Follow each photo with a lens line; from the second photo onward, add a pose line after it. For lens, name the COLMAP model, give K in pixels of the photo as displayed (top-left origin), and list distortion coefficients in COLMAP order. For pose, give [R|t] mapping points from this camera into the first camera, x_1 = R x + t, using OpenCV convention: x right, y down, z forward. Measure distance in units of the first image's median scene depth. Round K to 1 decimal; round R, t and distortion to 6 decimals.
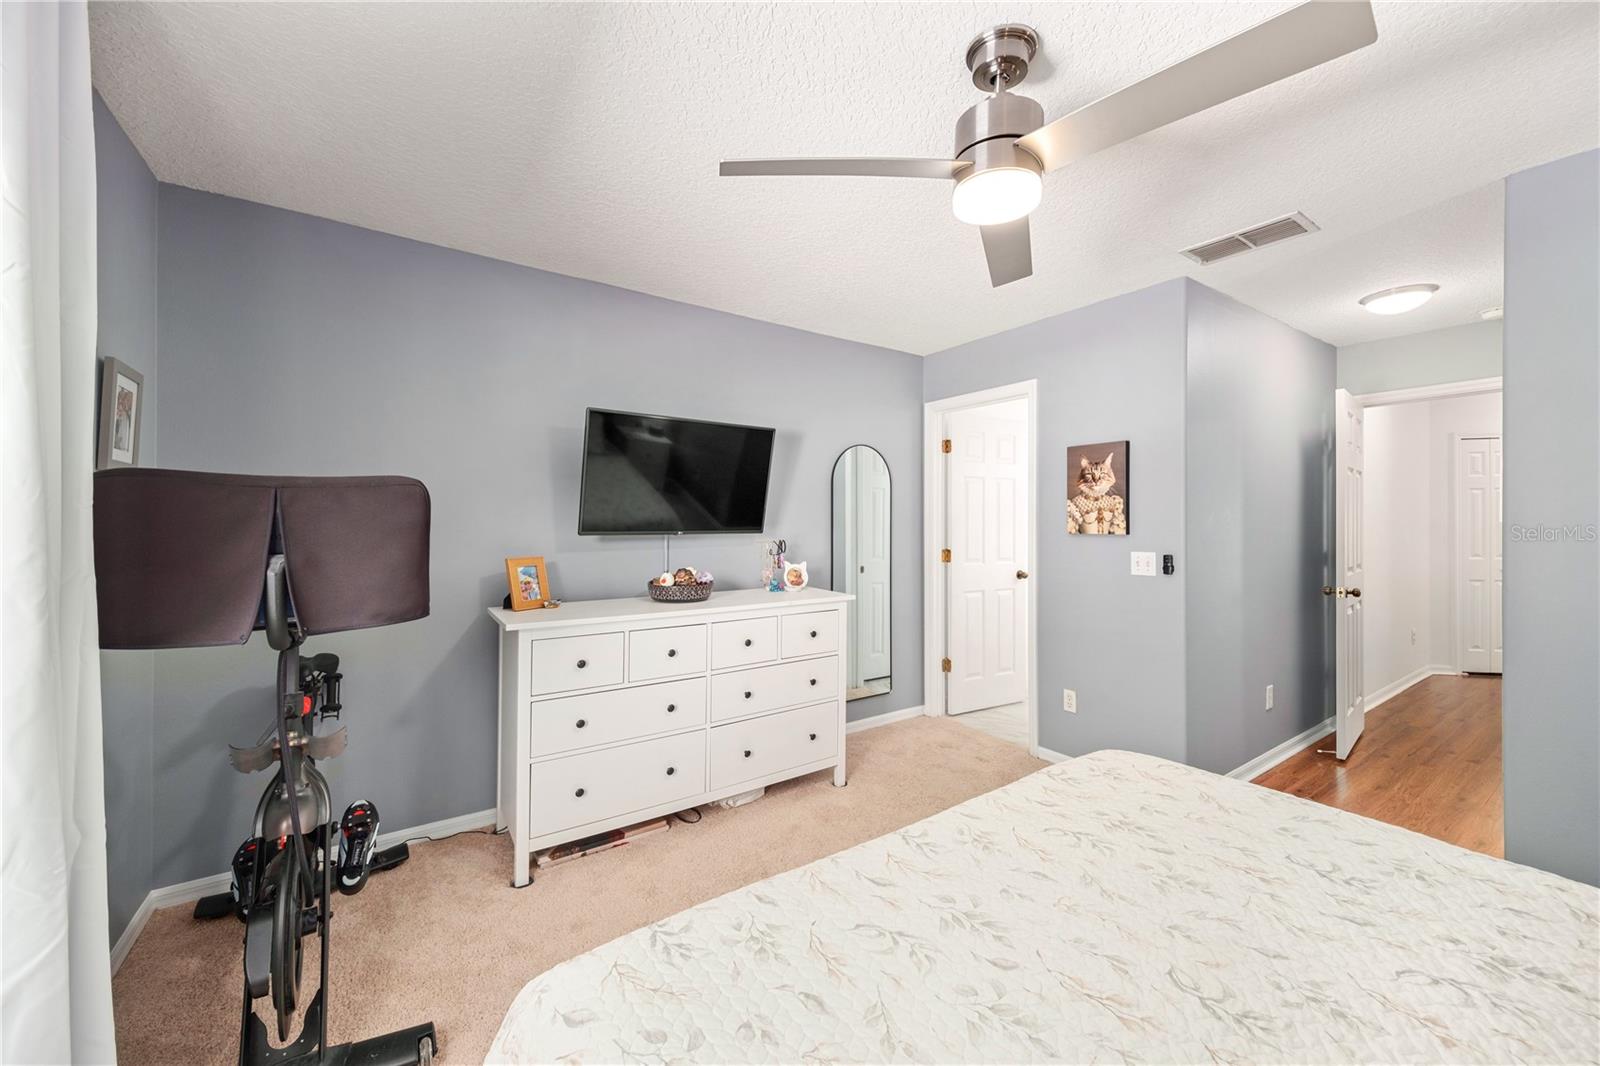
lens RADIAL K [[599.0, 0, 793.0], [0, 599.0, 522.2], [0, 0, 1]] dist [0.002848, -0.000532]
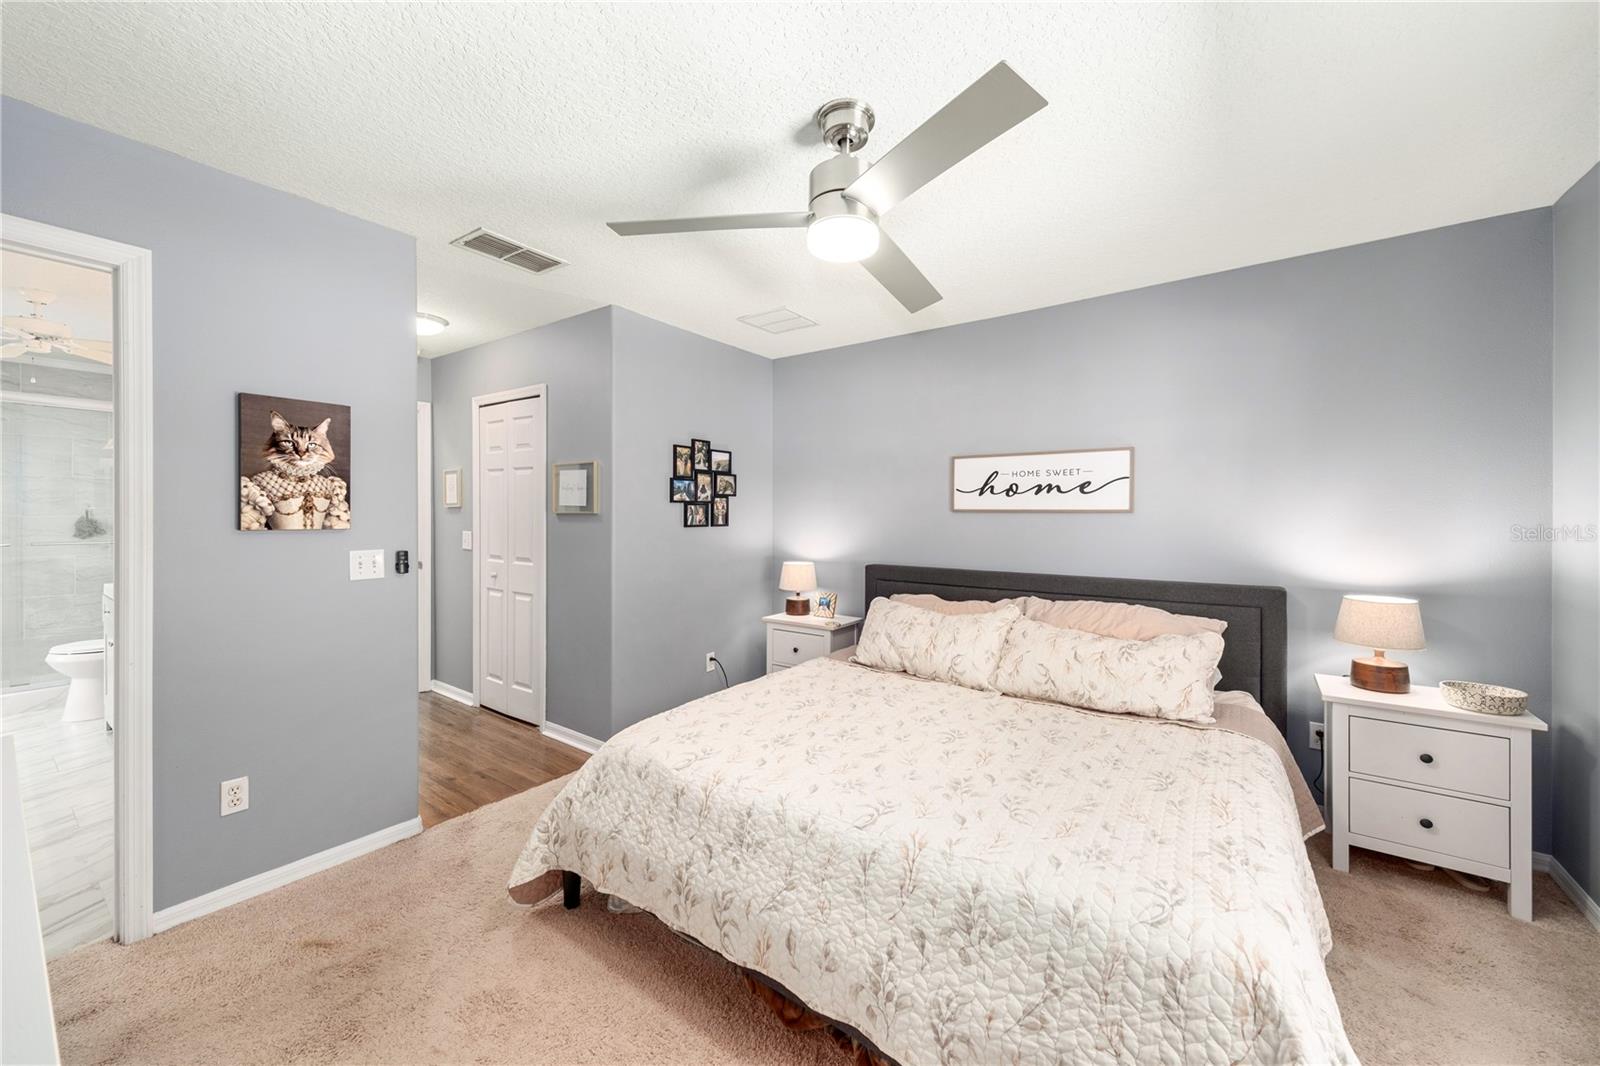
lens RADIAL K [[599.0, 0, 794.3], [0, 599.0, 522.5], [0, 0, 1]] dist [0.002848, -0.000532]
pose [[-0.338640, -0.017078, 0.940761, -0.347712], [-0.004579, 0.999853, 0.016502, -0.002678], [-0.940905, 0.001281, -0.338668, 0.700312]]
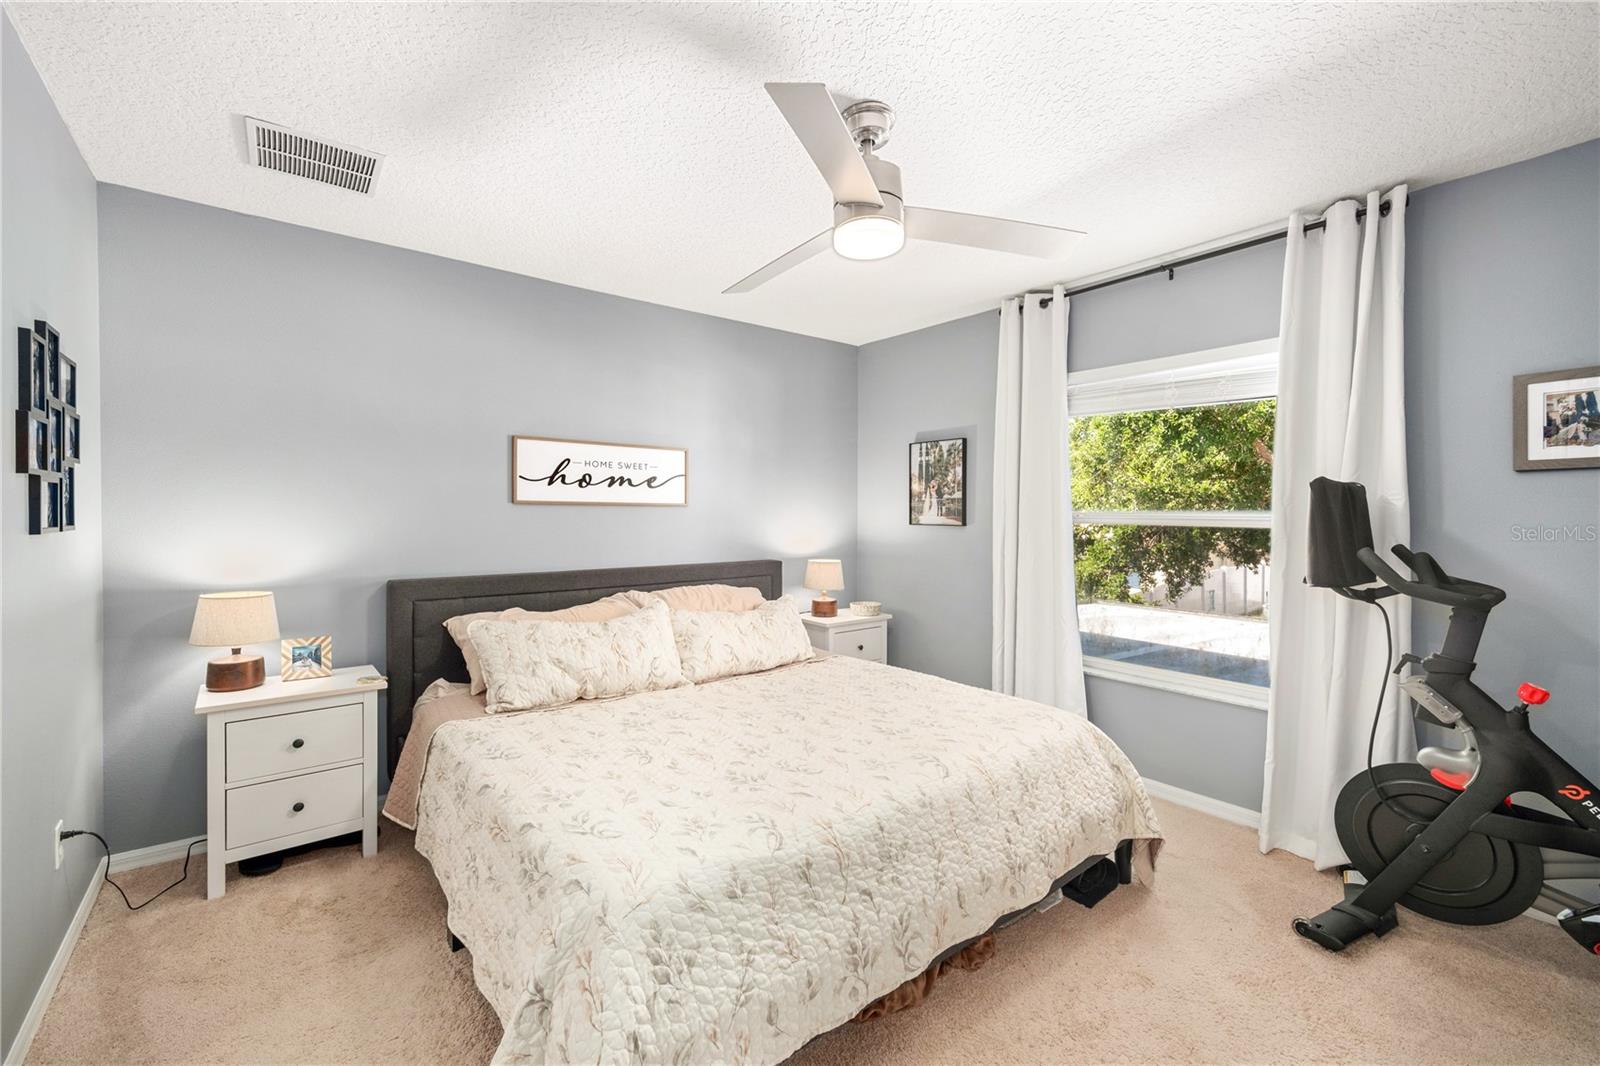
lens RADIAL K [[662.8, 0, 799.3], [0, 662.8, 522.5], [0, 0, 1]] dist [0.010241, -0.000818]
pose [[-0.997487, -0.006600, -0.070536, 0.267600], [-0.007927, 0.999797, 0.018545, 0.000925], [0.070399, 0.019057, -0.997337, 1.097526]]
